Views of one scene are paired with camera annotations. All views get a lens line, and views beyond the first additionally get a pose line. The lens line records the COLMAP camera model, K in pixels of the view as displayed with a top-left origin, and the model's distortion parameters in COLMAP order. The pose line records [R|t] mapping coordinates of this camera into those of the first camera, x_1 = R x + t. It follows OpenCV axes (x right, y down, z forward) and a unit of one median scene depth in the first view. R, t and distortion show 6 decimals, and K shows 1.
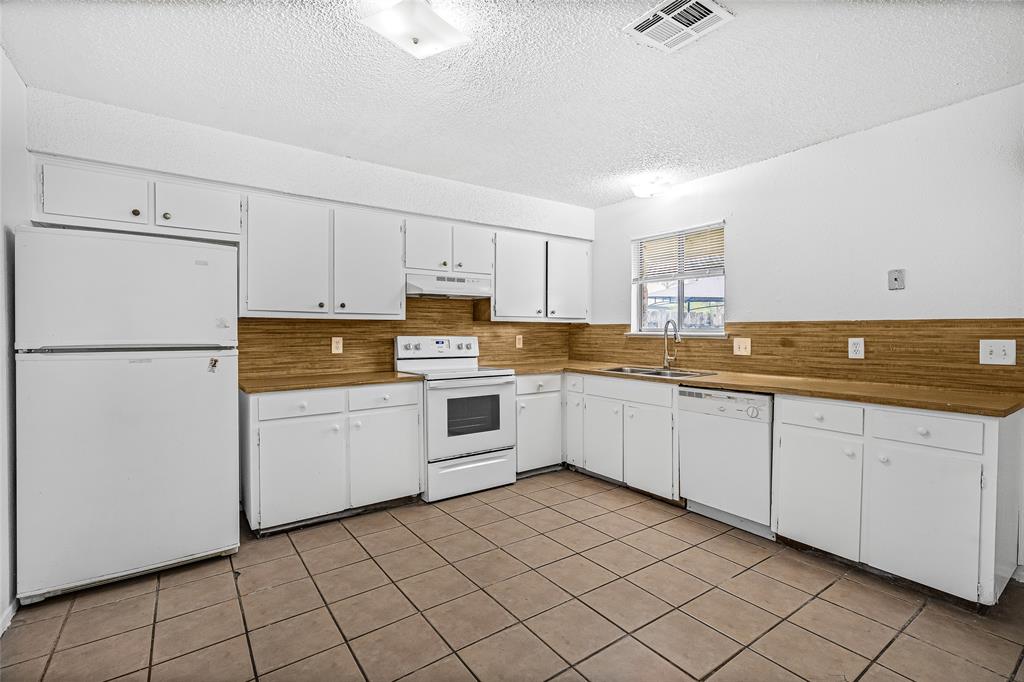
lens RADIAL K [[463.6, 0, 511.6], [0, 463.6, 335.9], [0, 0, 1]] dist [0.000294, -0.000096]
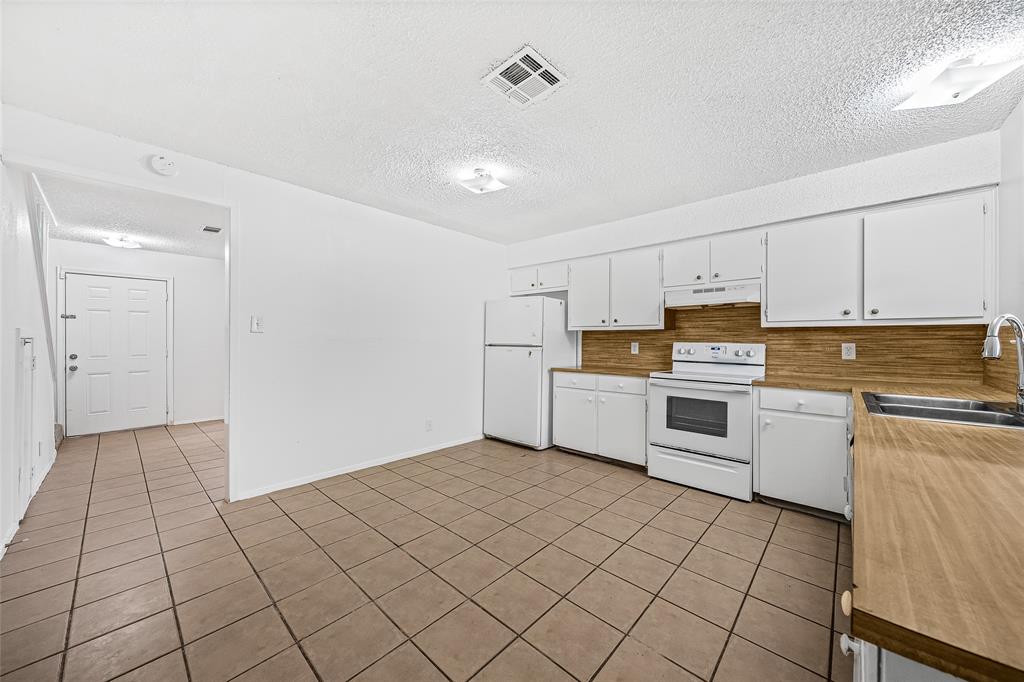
lens RADIAL K [[368.8, 0, 512.0], [0, 368.8, 341.0], [0, 0, 1]] dist [-0.000195, 0.000021]
pose [[0.201878, 0.008266, -0.979376, 0.631501], [-0.008493, 0.999942, 0.006689, -0.005632], [0.979374, 0.006968, 0.201936, 0.383846]]
